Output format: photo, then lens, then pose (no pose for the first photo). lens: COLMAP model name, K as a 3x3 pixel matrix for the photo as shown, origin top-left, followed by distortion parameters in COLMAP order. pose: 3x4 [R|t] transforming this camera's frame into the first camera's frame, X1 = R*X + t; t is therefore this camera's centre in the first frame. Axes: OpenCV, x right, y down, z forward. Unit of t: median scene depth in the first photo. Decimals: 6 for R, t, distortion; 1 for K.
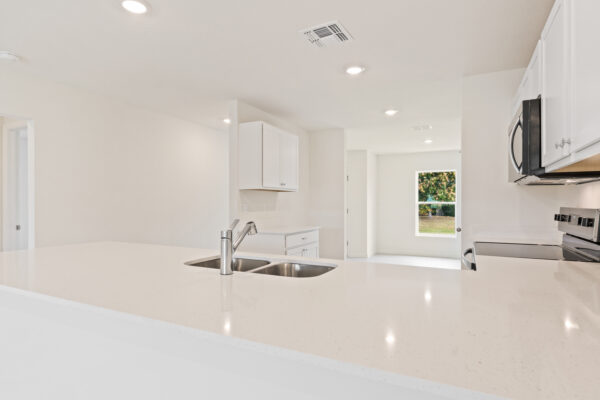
lens RADIAL K [[327.3, 0, 300.0], [0, 327.3, 200.0], [0, 0, 1]] dist [0.000981, 0.000064]
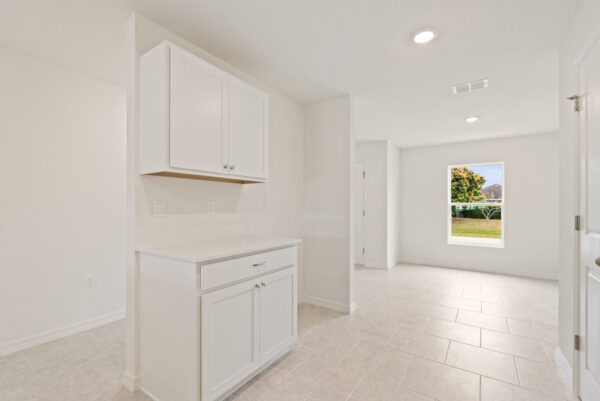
lens RADIAL K [[260.2, 0, 298.5], [0, 260.2, 206.0], [0, 0, 1]] dist [-0.001687, -0.000124]
pose [[0.989882, 0.000035, -0.141894, 0.104833], [0.001109, 0.999968, 0.007977, 0.013101], [0.141890, -0.008054, 0.989850, 0.439083]]
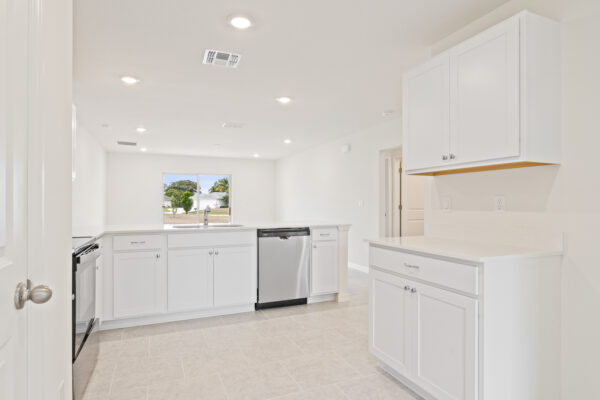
lens RADIAL K [[344.5, 0, 300.0], [0, 344.5, 200.0], [0, 0, 1]] dist [0.000251, 0.000107]
pose [[-0.641494, -0.008424, -0.767082, 0.387727], [0.003323, 0.999900, -0.013759, 0.018901], [0.767121, -0.011375, -0.641402, 0.904008]]
